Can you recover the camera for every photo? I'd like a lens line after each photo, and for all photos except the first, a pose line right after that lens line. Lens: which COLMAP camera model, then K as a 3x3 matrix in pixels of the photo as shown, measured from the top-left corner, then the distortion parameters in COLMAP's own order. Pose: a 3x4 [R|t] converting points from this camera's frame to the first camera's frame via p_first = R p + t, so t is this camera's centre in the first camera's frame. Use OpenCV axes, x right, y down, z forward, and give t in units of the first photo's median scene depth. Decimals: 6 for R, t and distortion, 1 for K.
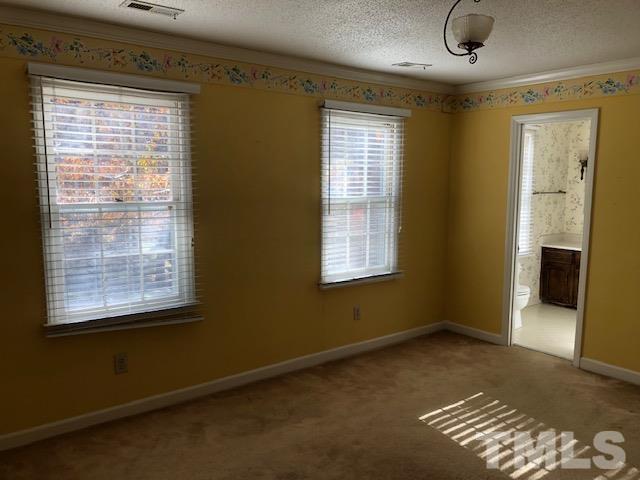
lens RADIAL K [[525.3, 0, 318.8], [0, 525.3, 241.3], [0, 0, 1]] dist [0.026608, -0.018486]
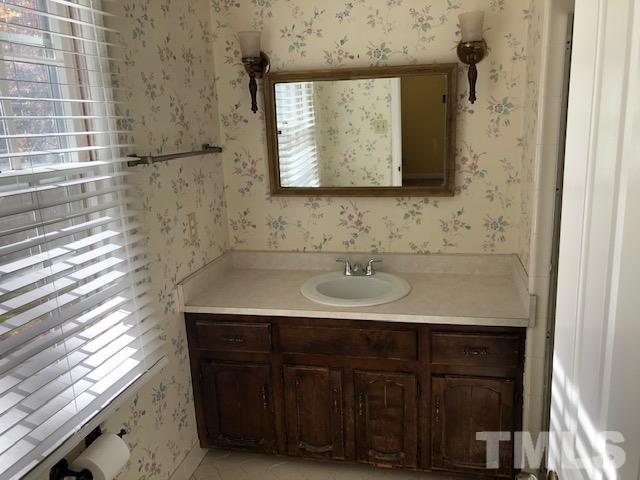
lens RADIAL K [[525.3, 0, 319.5], [0, 525.3, 240.2], [0, 0, 1]] dist [0.026608, -0.018486]
pose [[0.784896, -0.181497, 0.592450, 0.293933], [0.124487, 0.982834, 0.136166, -0.071899], [-0.606993, -0.033124, 0.794016, 0.667787]]
